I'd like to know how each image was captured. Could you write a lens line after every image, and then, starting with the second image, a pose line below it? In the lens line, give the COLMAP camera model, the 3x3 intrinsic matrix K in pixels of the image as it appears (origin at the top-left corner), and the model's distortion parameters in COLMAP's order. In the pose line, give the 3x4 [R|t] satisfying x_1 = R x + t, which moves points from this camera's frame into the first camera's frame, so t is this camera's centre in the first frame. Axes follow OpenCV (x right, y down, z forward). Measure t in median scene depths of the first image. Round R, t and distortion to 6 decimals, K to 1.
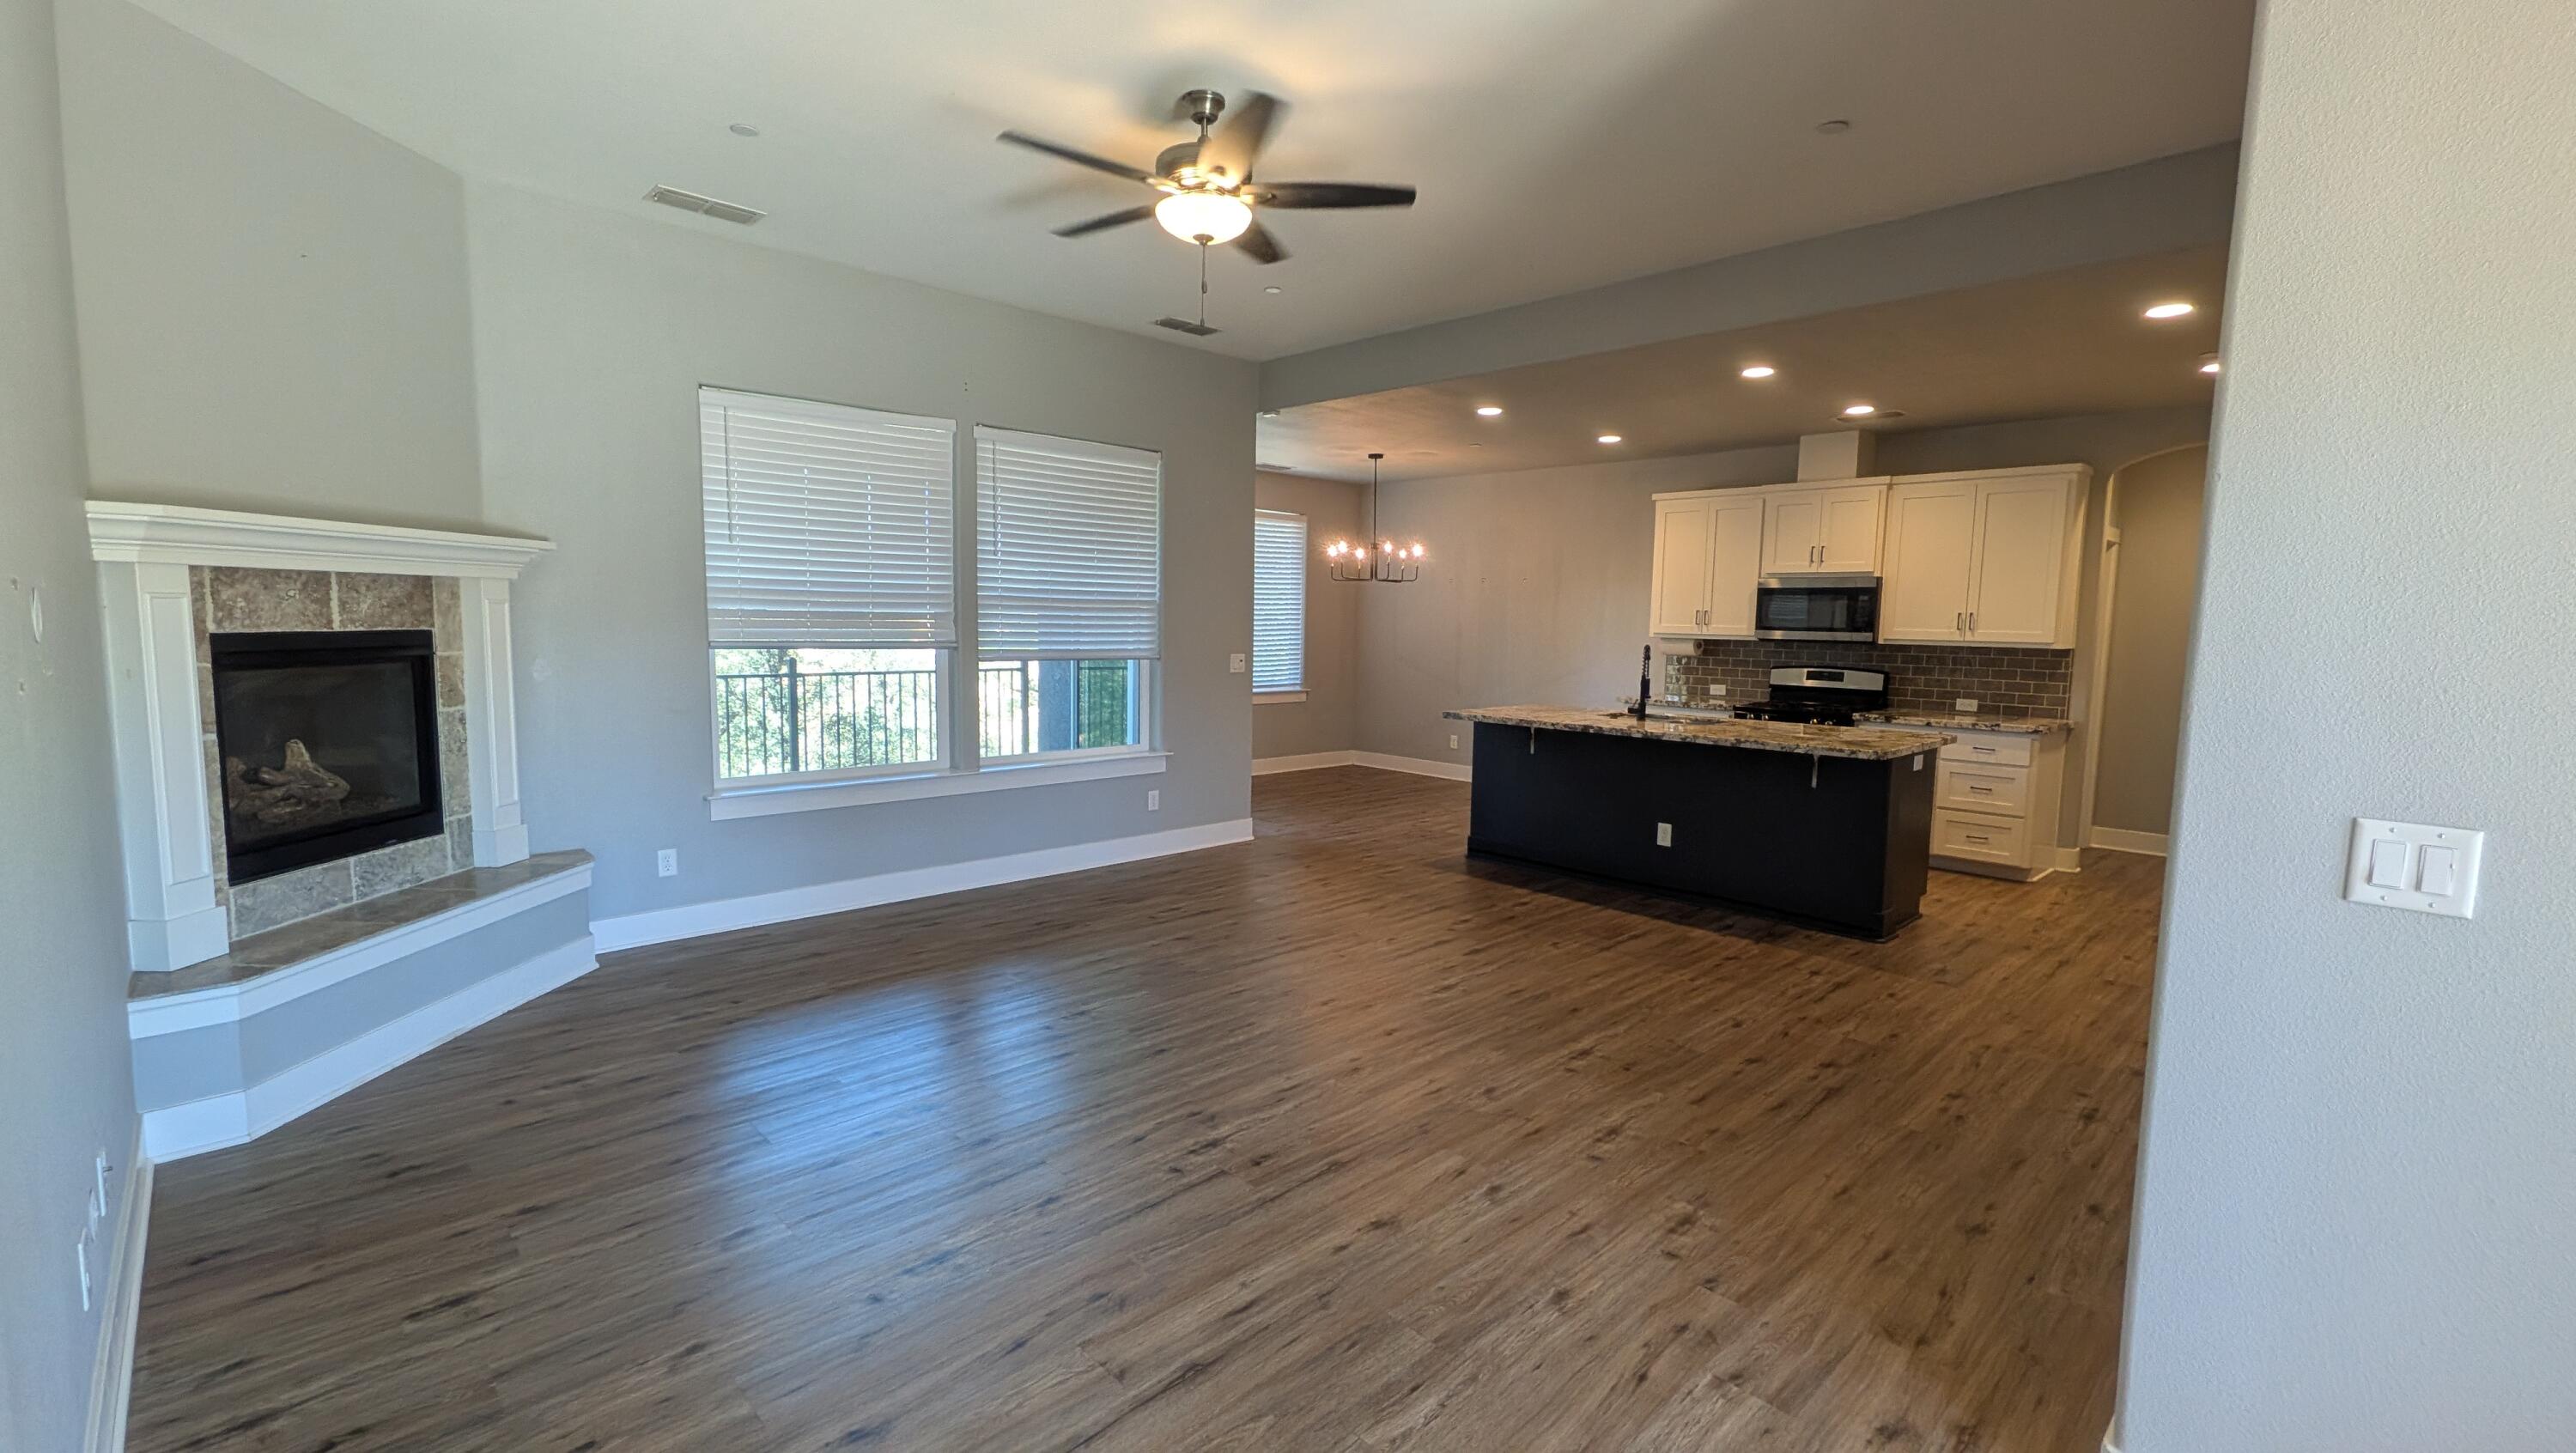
lens RADIAL K [[1092.2, 0, 1280.8], [0, 1092.2, 726.0], [0, 0, 1]] dist [0.008150, 0.000183]
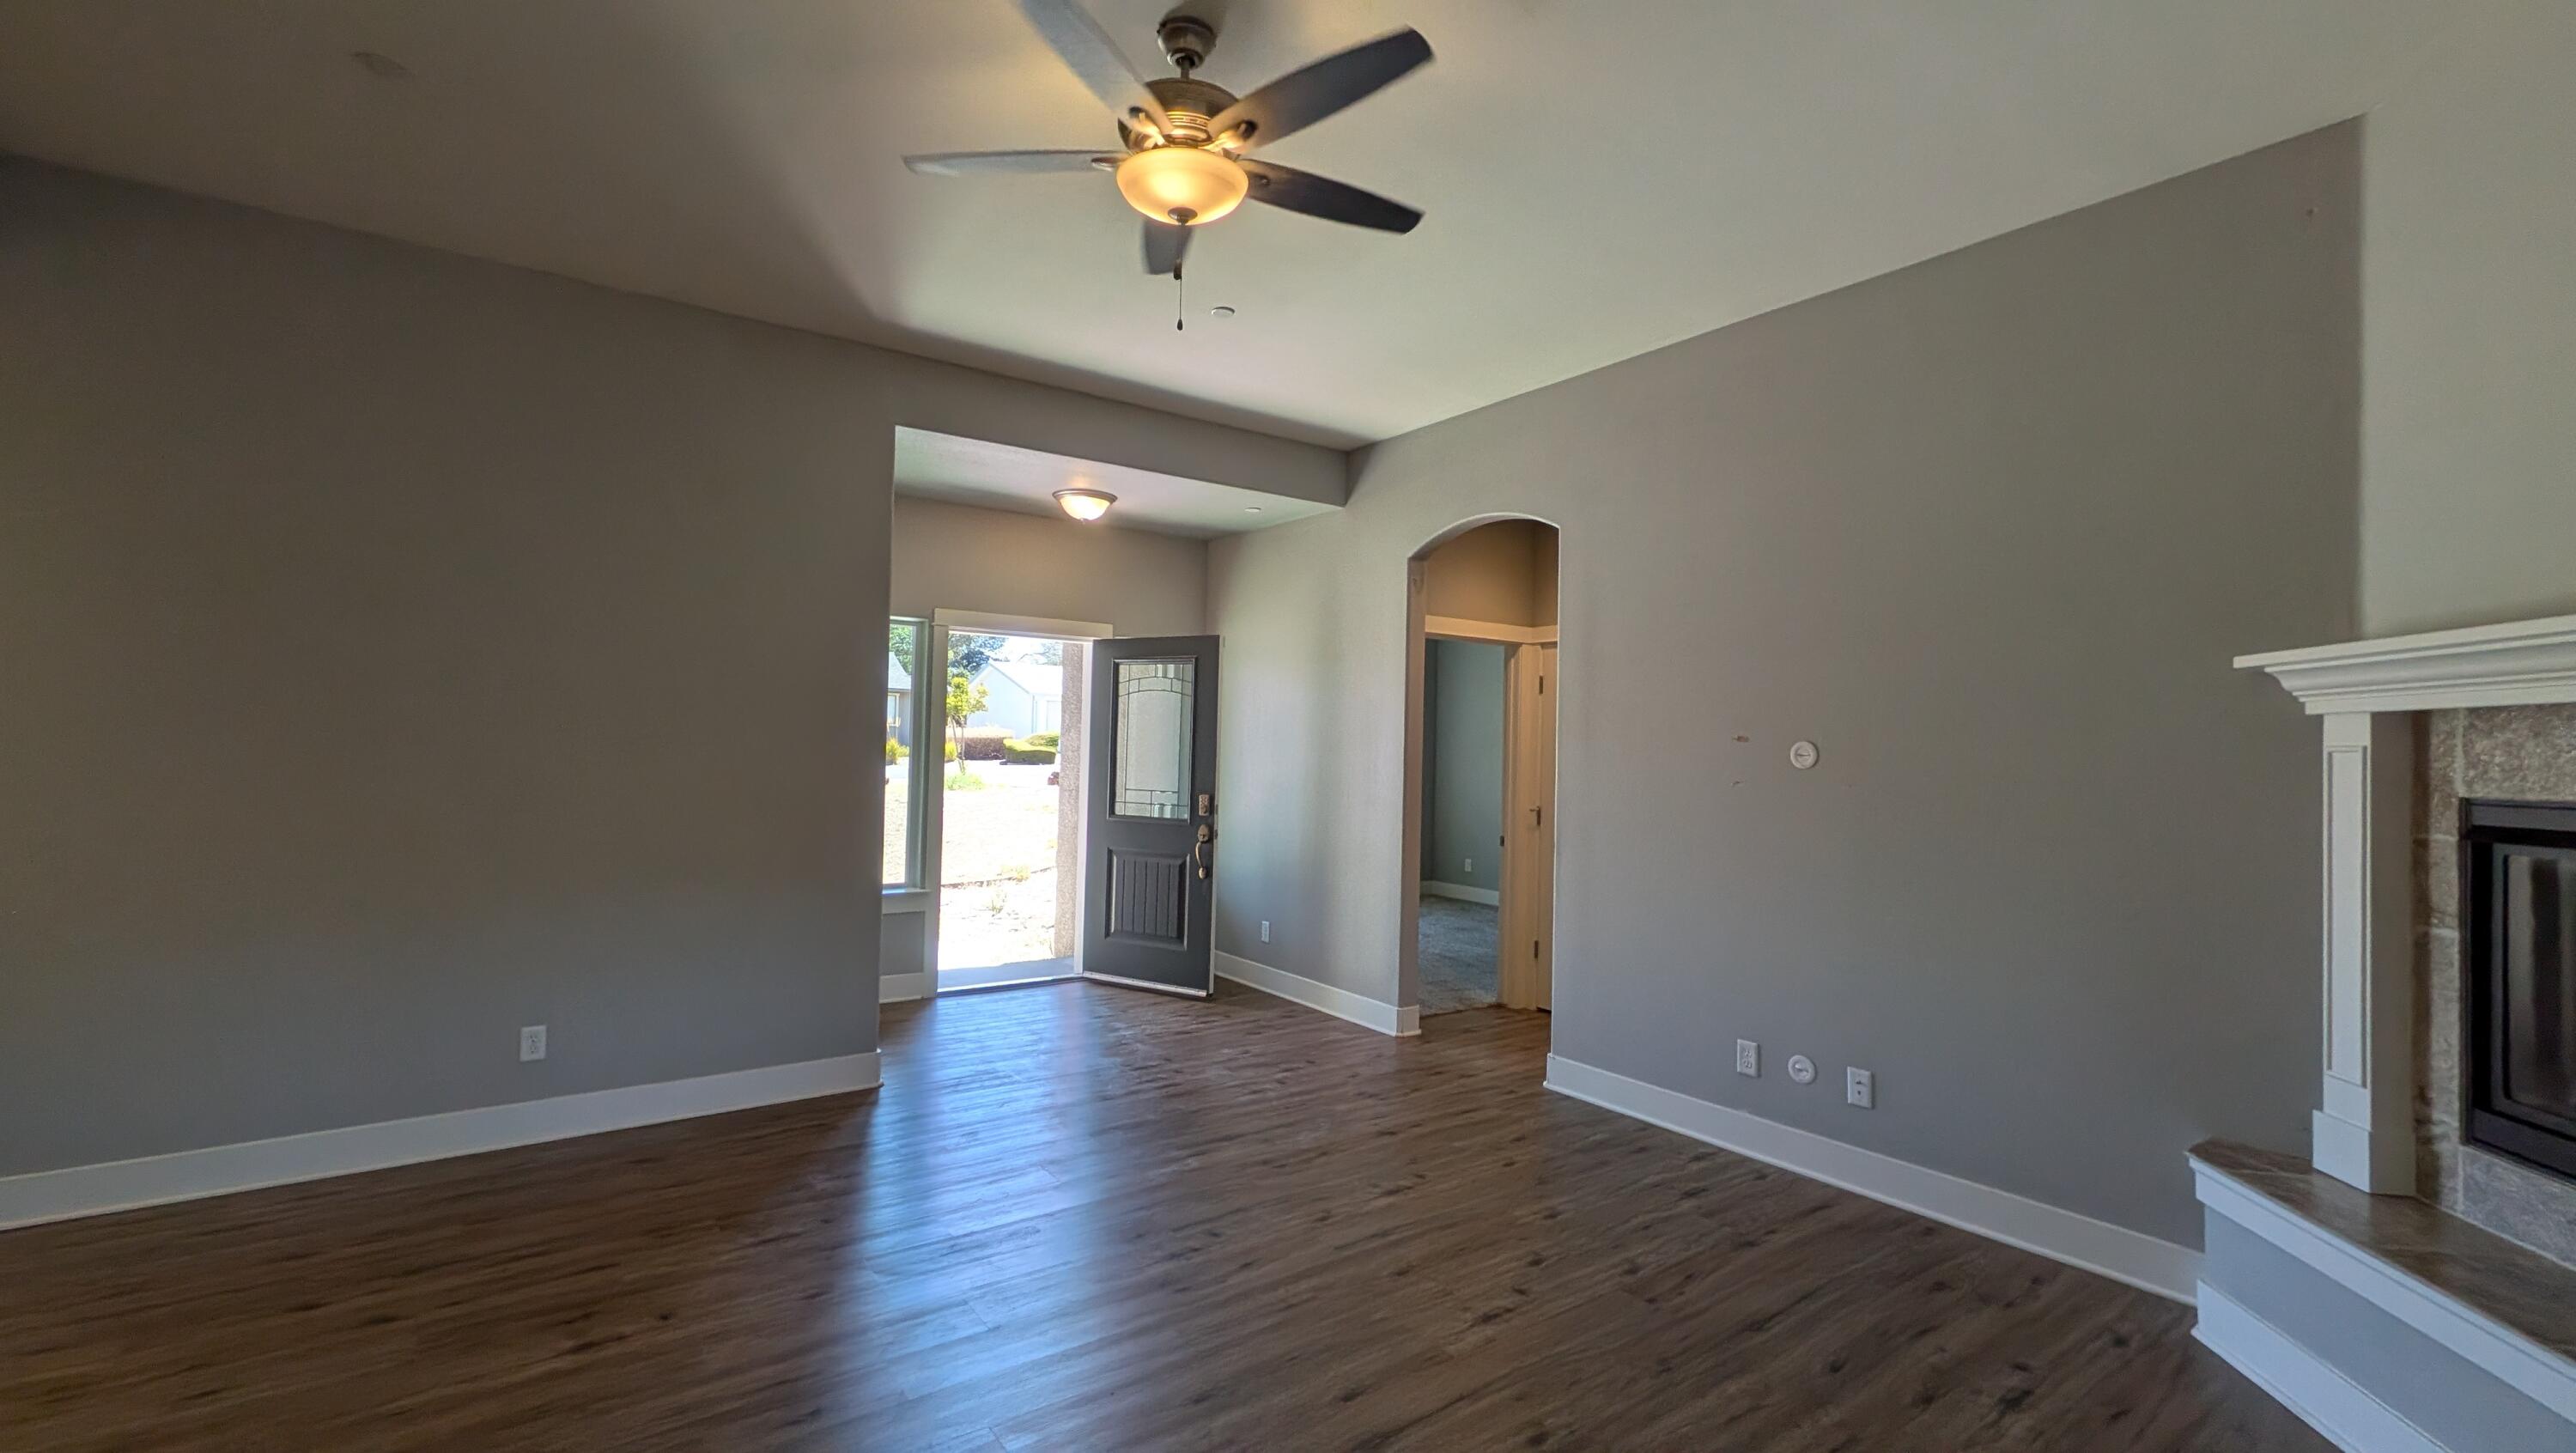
lens RADIAL K [[1092.2, 0, 1279.6], [0, 1092.2, 726.5], [0, 0, 1]] dist [0.008150, 0.000183]
pose [[-0.989151, -0.033425, 0.143049, -0.174518], [-0.022034, 0.996512, 0.080483, -0.111751], [-0.145240, 0.076458, -0.986438, 1.181228]]
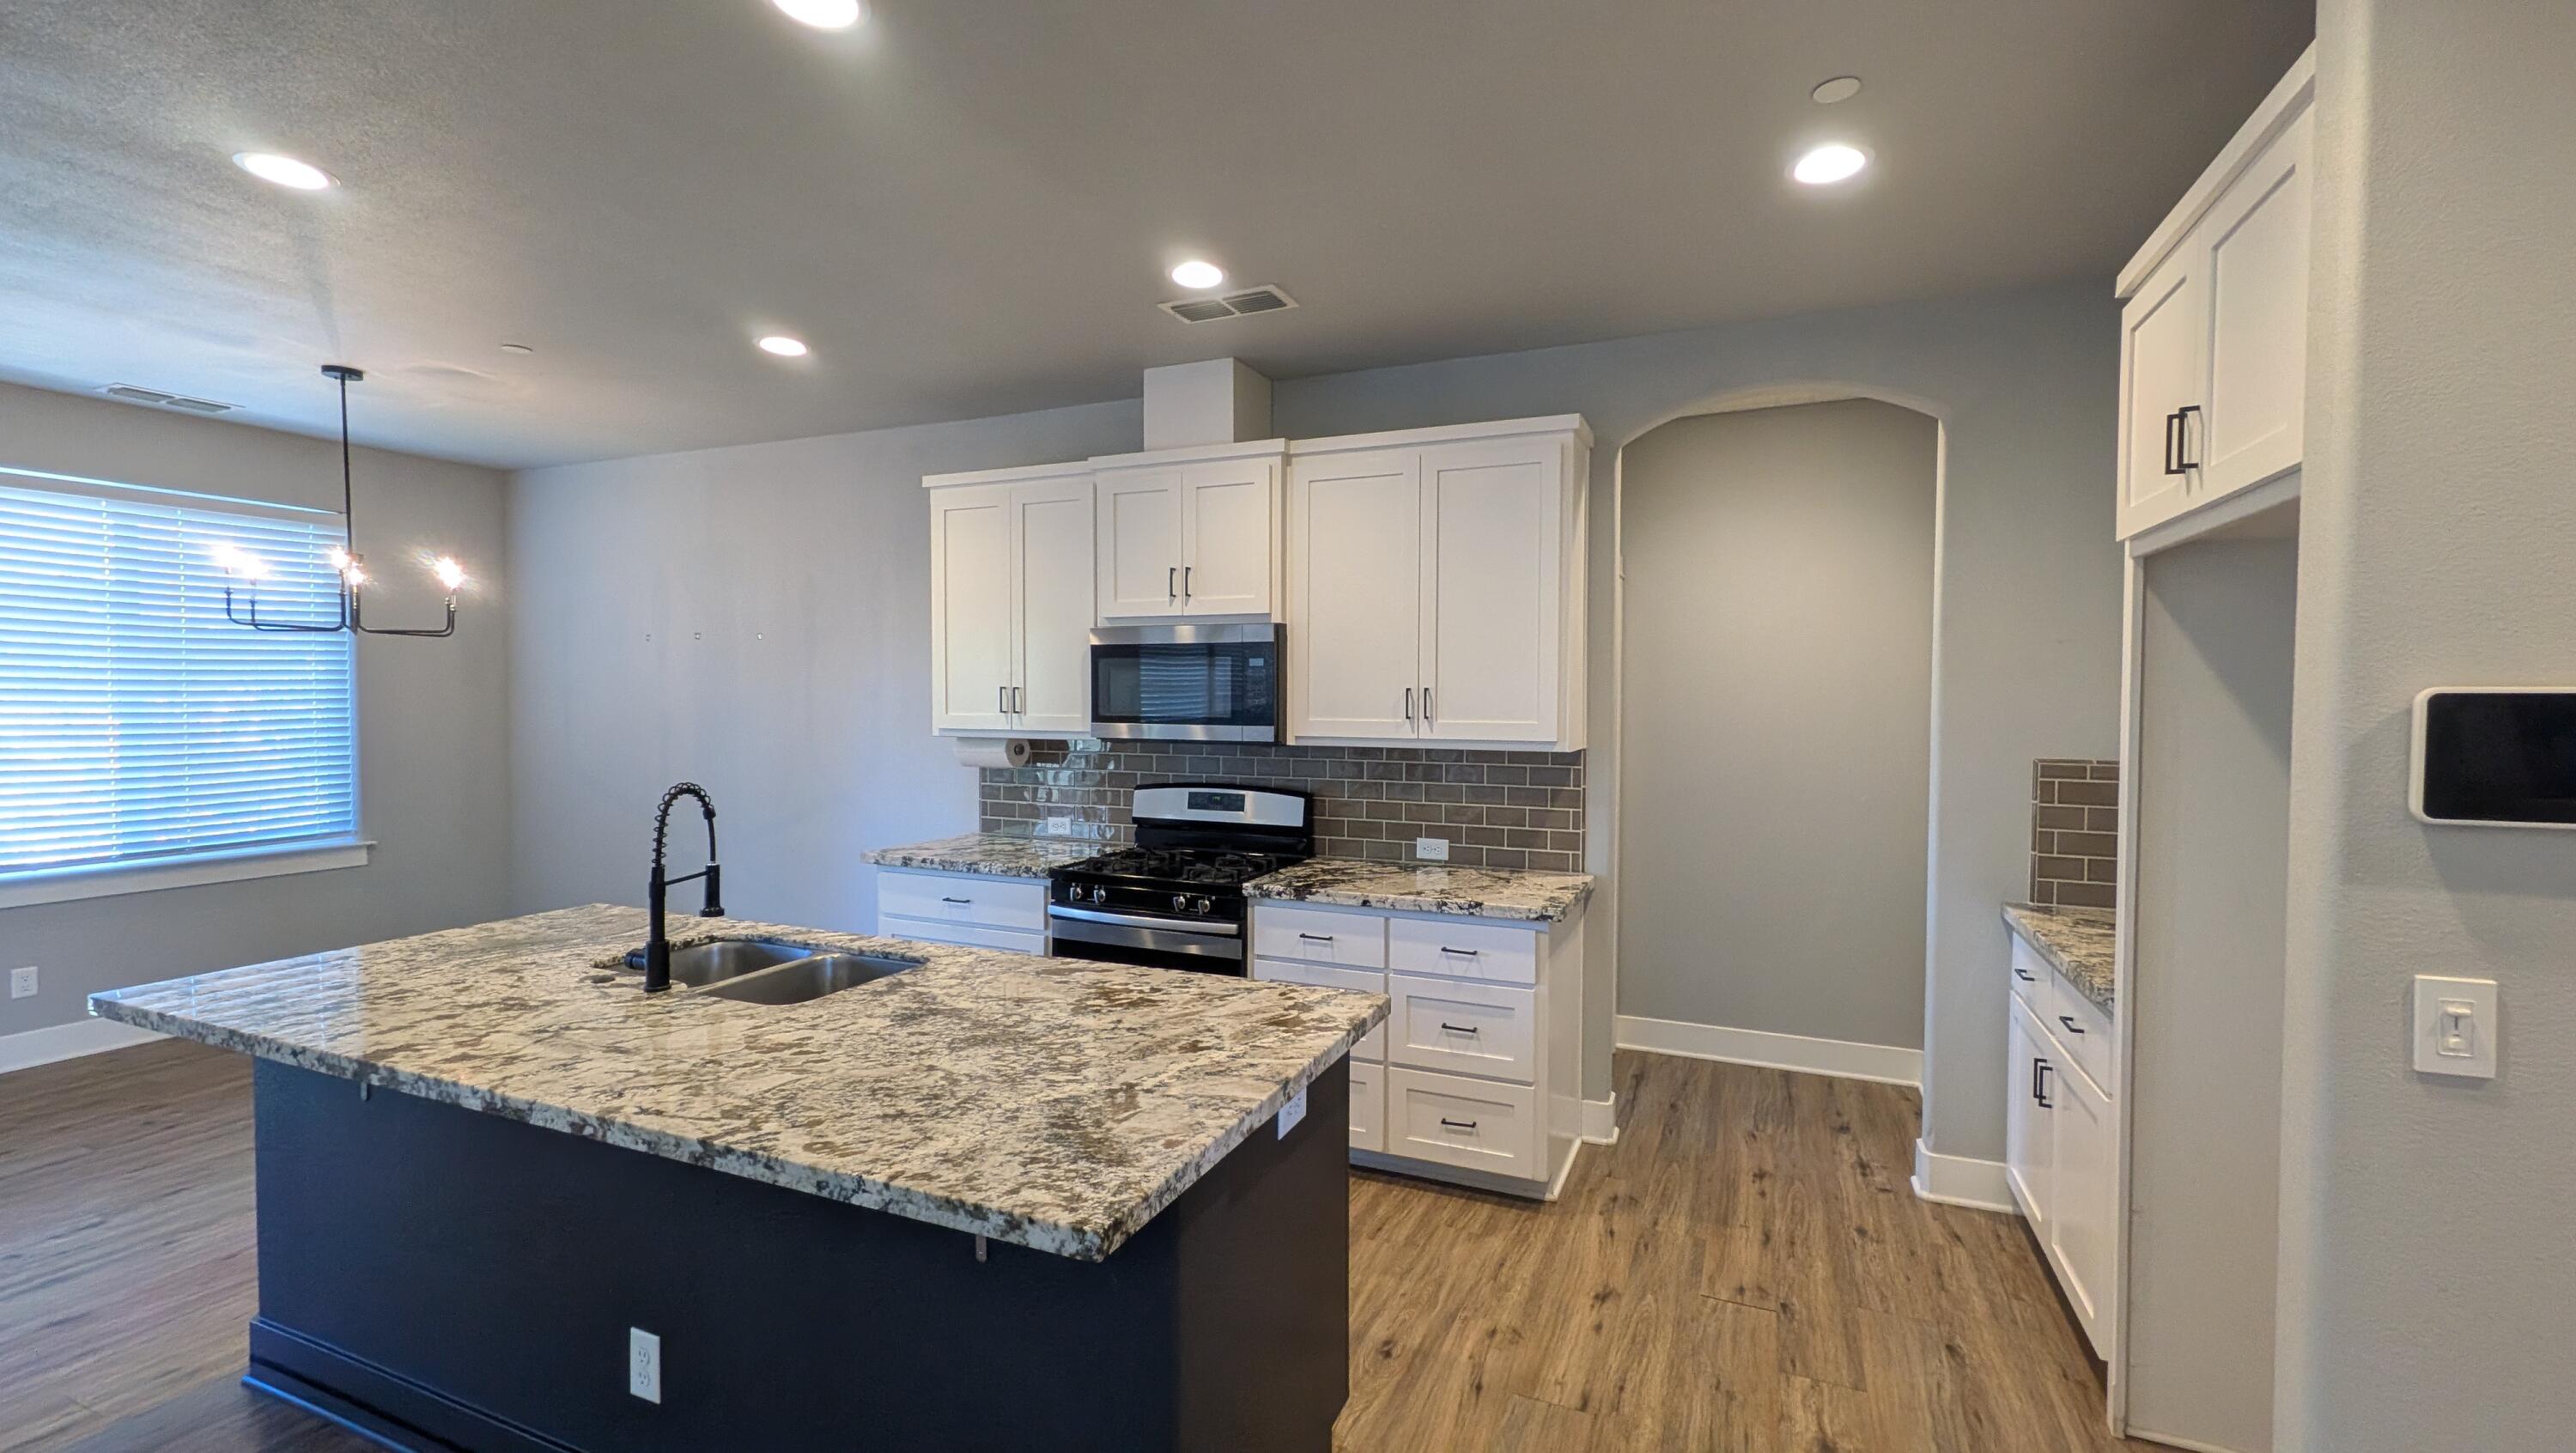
lens RADIAL K [[1092.2, 0, 1279.9], [0, 1092.2, 736.1], [0, 0, 1]] dist [0.008150, 0.000183]
pose [[0.923307, -0.029255, 0.382948, 0.474669], [0.051325, 0.997550, -0.047539, -0.076559], [-0.380619, 0.063548, 0.922546, 0.707951]]
